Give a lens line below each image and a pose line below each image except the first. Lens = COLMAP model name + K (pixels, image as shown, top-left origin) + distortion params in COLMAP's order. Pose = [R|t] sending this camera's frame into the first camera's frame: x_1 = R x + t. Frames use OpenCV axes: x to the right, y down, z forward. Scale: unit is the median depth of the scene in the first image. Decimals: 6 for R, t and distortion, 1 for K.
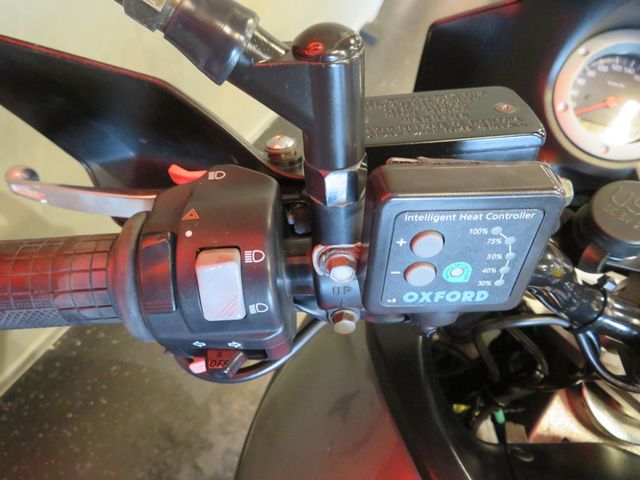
lens RADIAL K [[463.8, 0, 315.4], [0, 463.8, 239.9], [0, 0, 1]] dist [-0.003142, -0.003887]
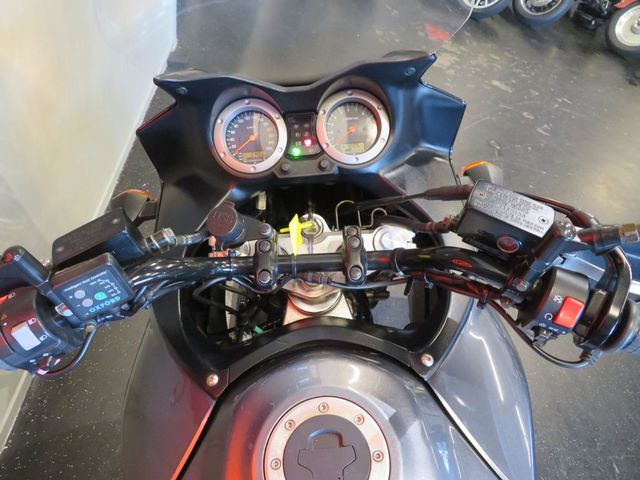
lens RADIAL K [[463.8, 0, 315.4], [0, 463.8, 239.9], [0, 0, 1]] dist [-0.003142, -0.003887]
pose [[0.898847, -0.409847, 0.155241, 1.073992], [0.406684, 0.912024, 0.053103, 0.125809], [-0.163347, 0.015403, 0.986448, -1.845747]]
